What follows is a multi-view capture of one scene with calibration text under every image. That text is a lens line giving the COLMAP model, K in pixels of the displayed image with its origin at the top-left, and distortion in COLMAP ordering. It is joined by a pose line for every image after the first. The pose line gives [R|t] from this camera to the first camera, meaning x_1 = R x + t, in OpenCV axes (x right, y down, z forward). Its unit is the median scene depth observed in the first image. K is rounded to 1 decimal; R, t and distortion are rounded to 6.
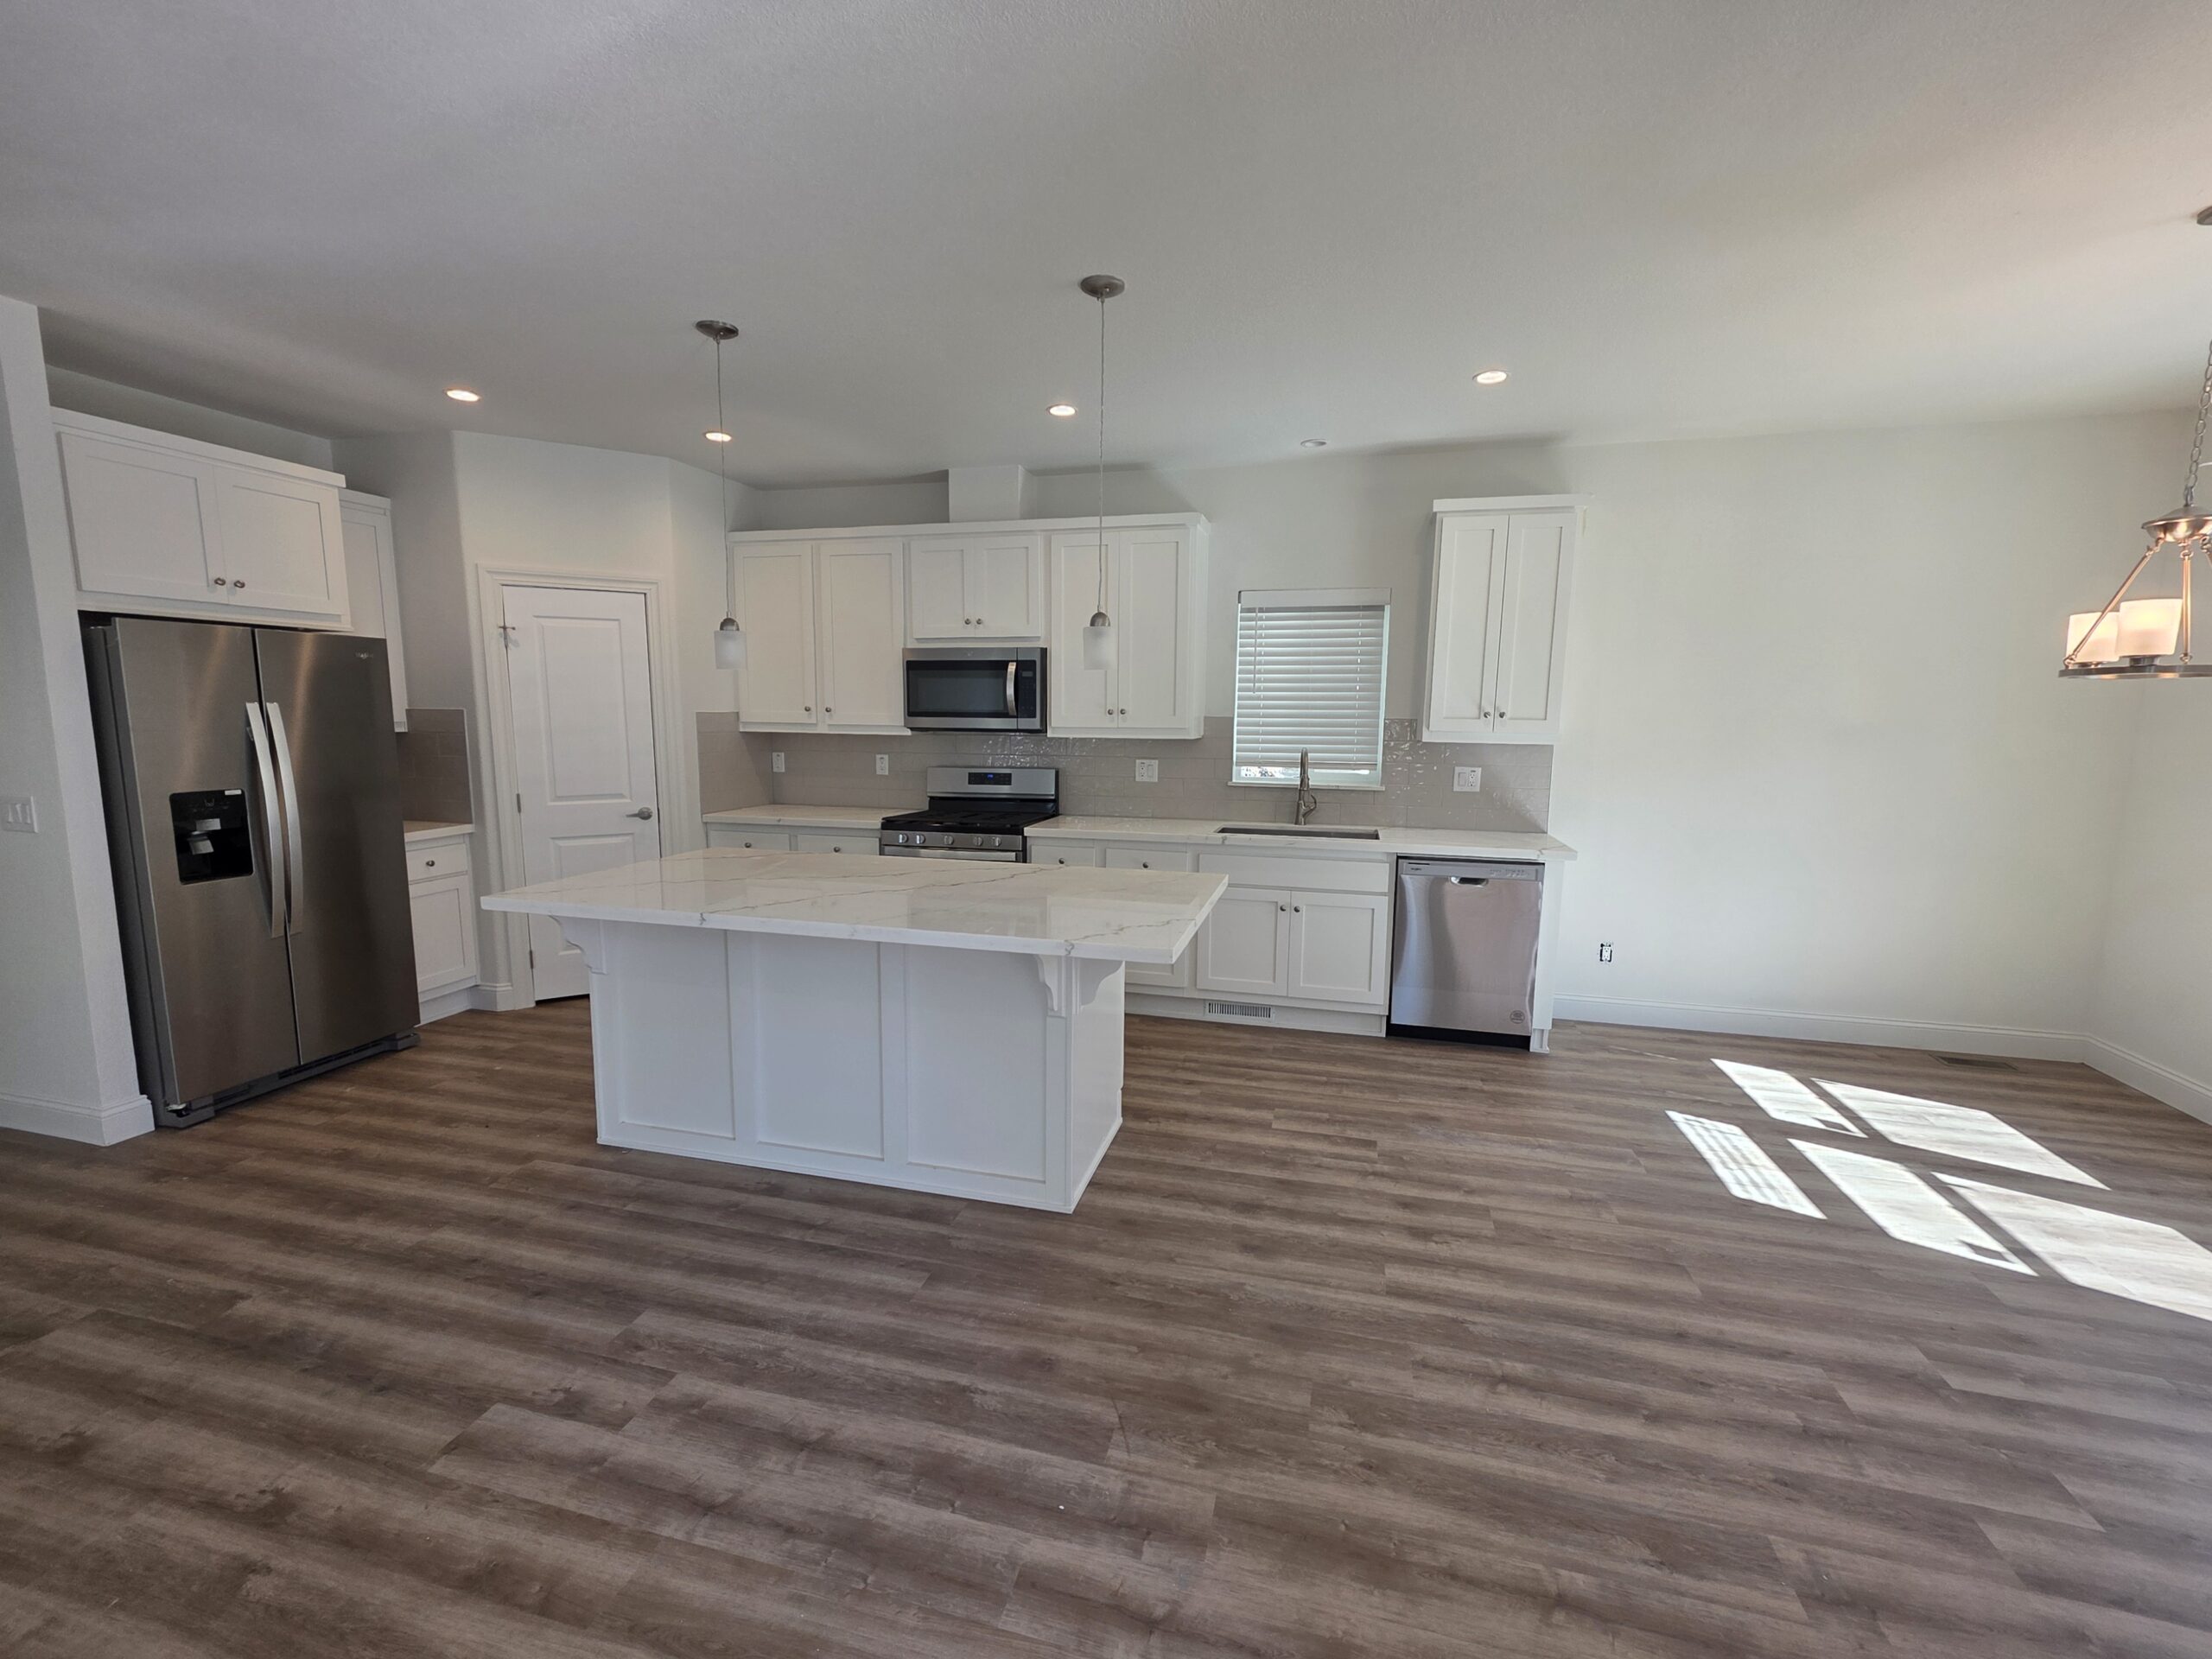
lens RADIAL K [[930.8, 0, 1098.0], [0, 930.8, 833.8], [0, 0, 1]] dist [0.002852, 0.000245]
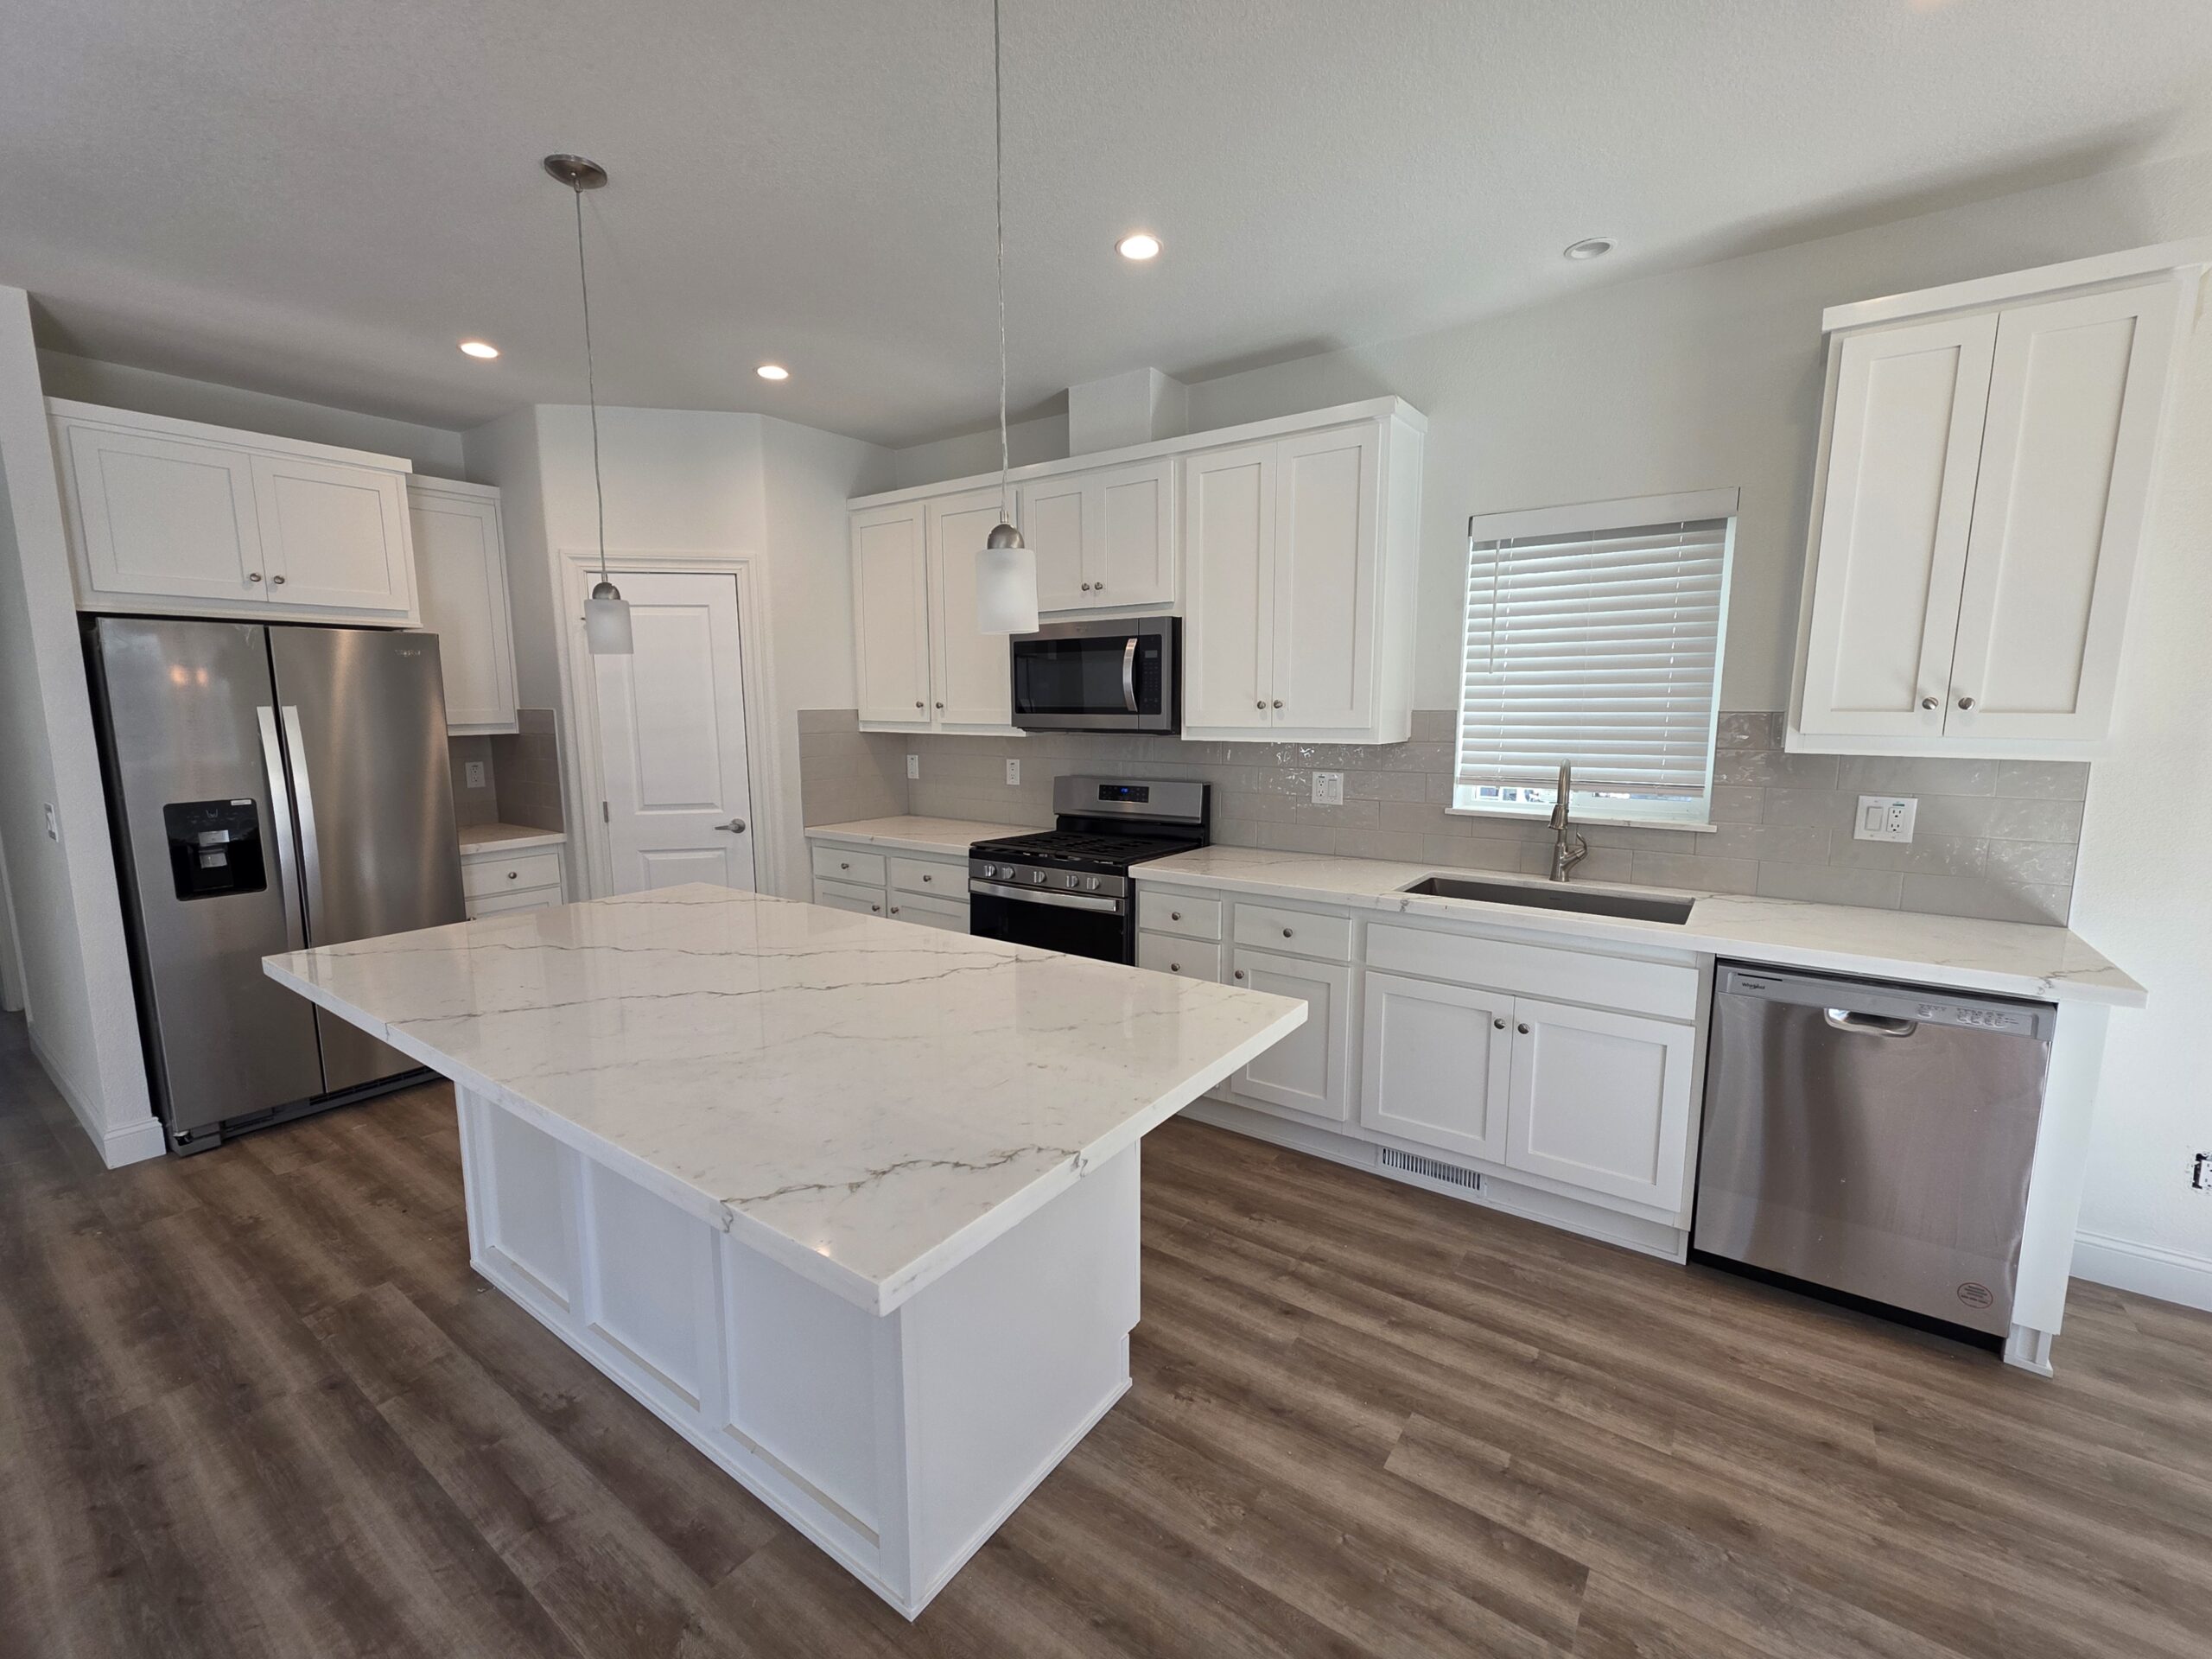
lens RADIAL K [[928.4, 0, 1106.0], [0, 928.4, 829.5], [0, 0, 1]] dist [0.003539, 0.000087]
pose [[0.937085, 0.036307, -0.347208, 0.164734], [-0.034543, 0.999340, 0.011273, -0.045864], [0.347388, 0.001430, 0.937720, 0.340060]]
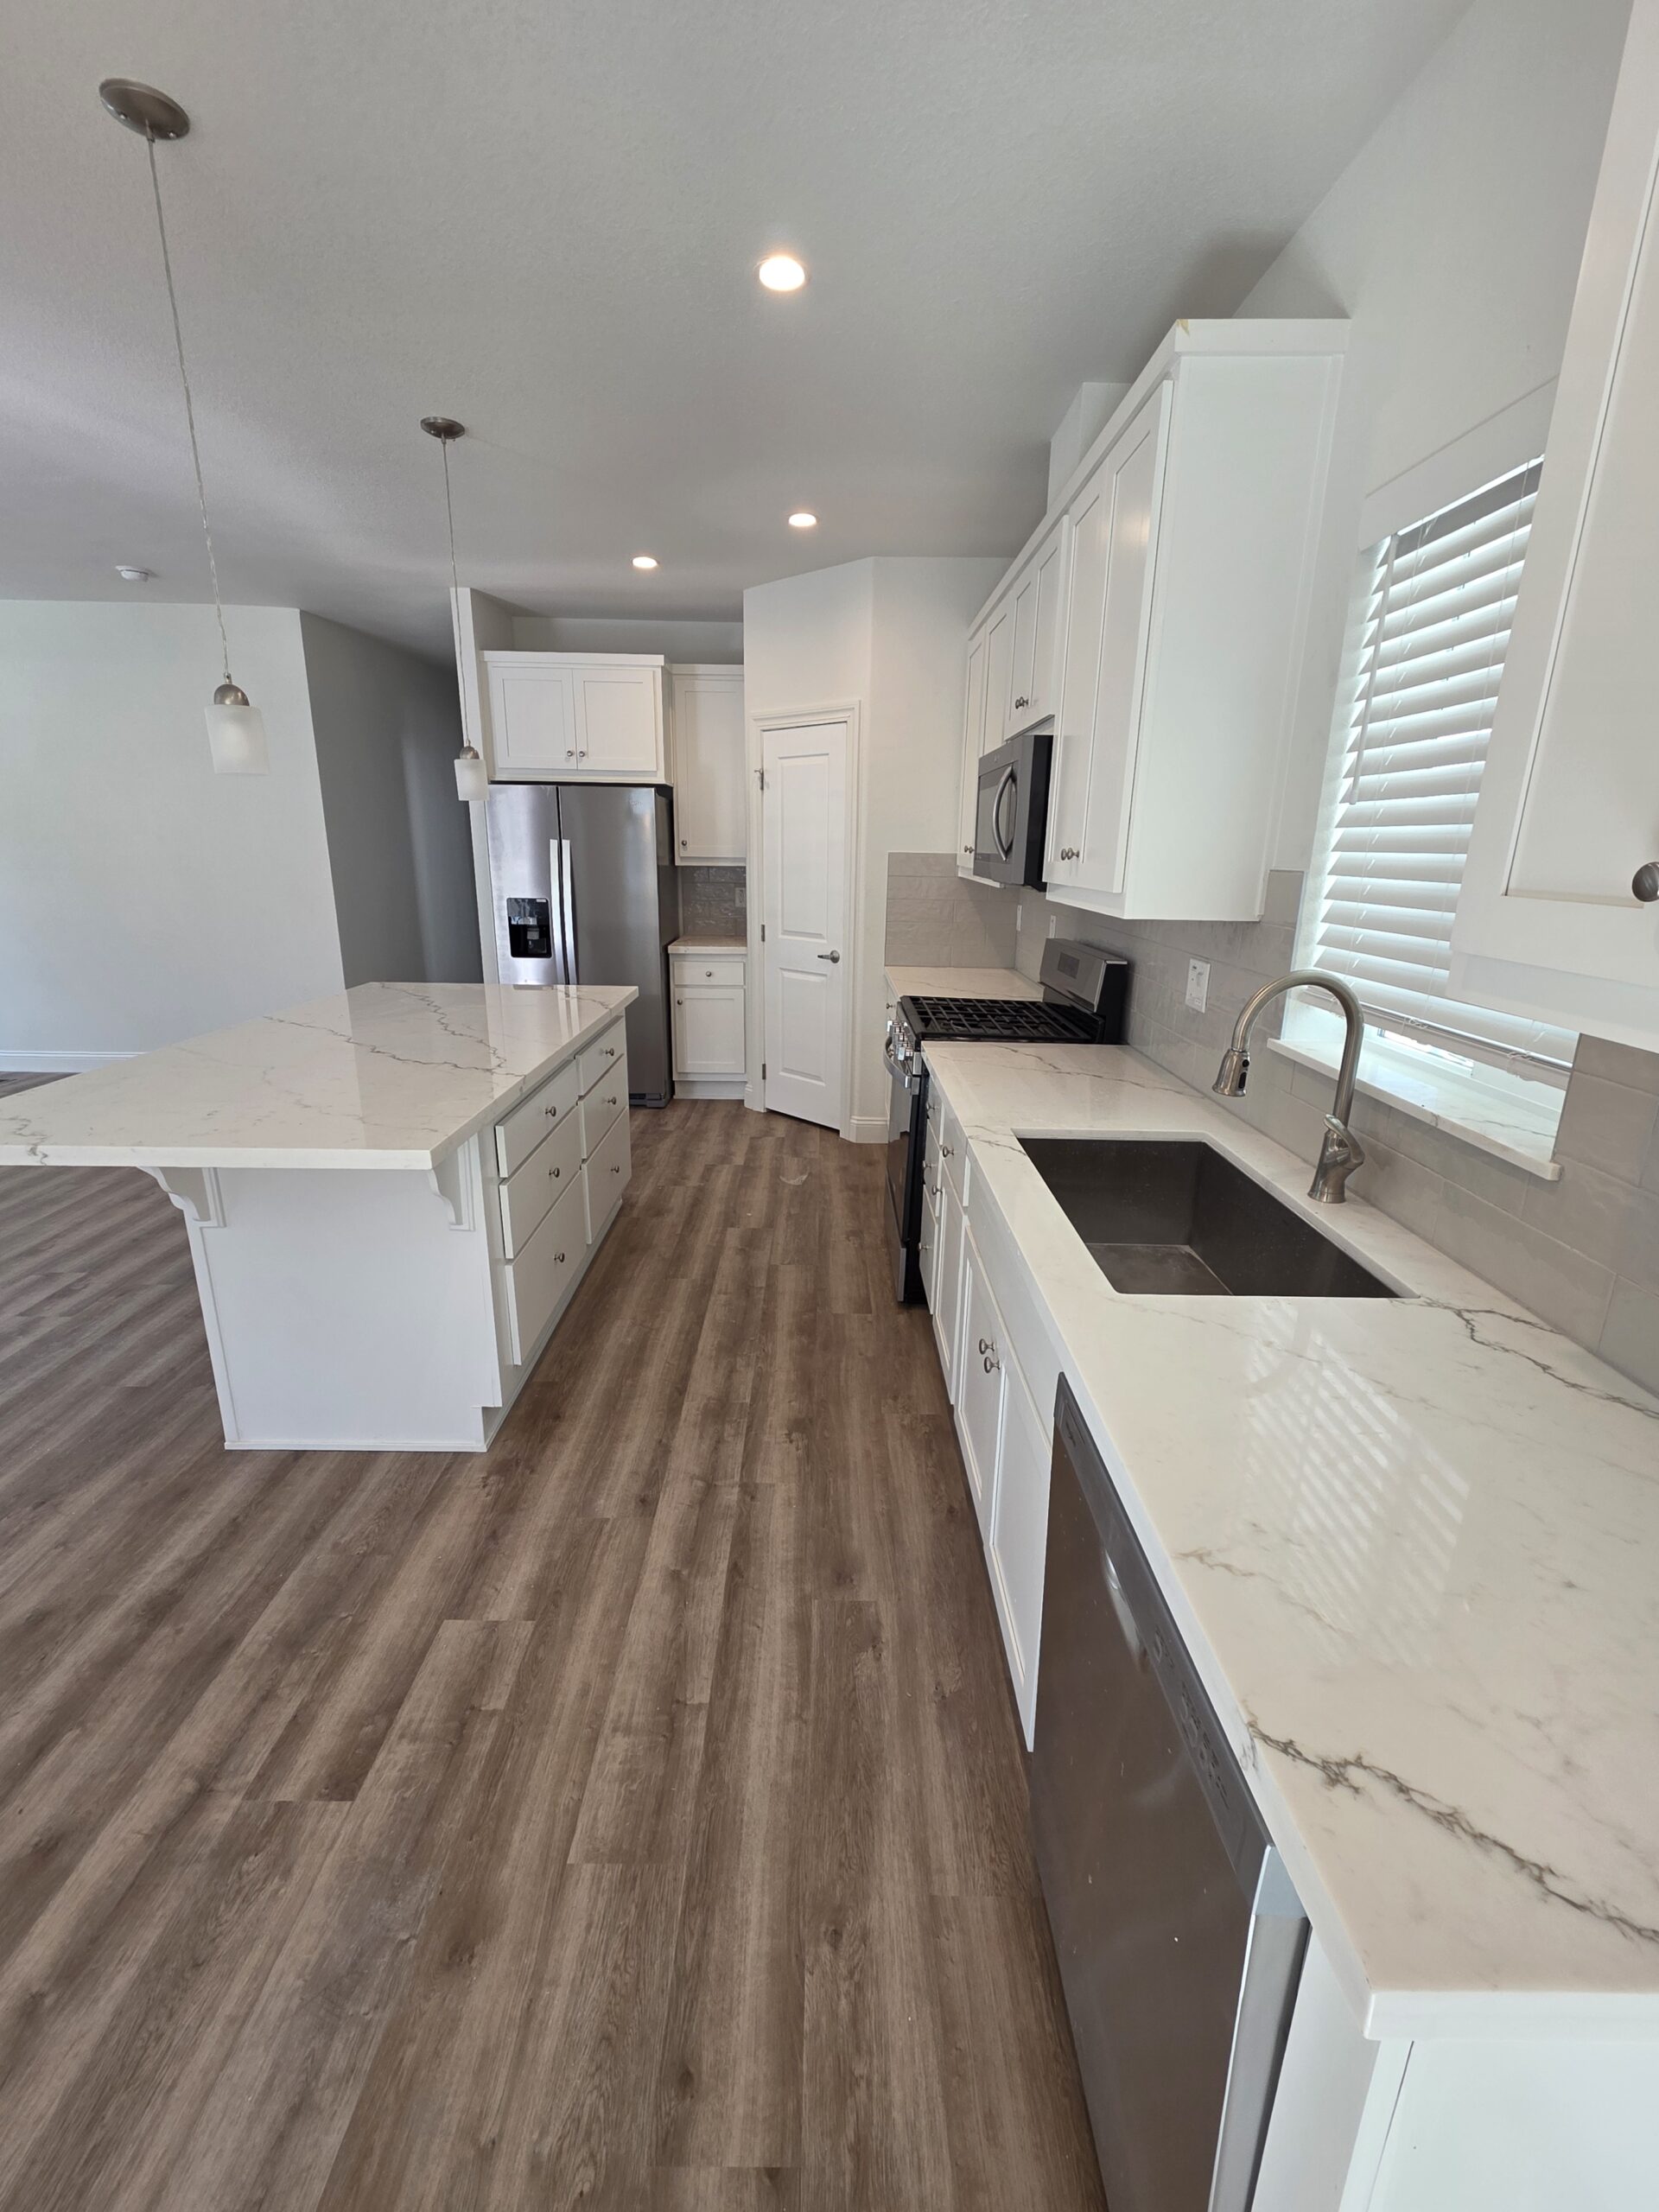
lens RADIAL K [[930.8, 0, 829.5], [0, 930.8, 1106.0], [0, 0, 1]] dist [0.002852, 0.000245]
pose [[0.270218, 0.258579, -0.927426, 0.534111], [-0.143753, 0.963298, 0.226696, -0.104872], [0.952007, 0.072063, 0.297472, 0.811153]]
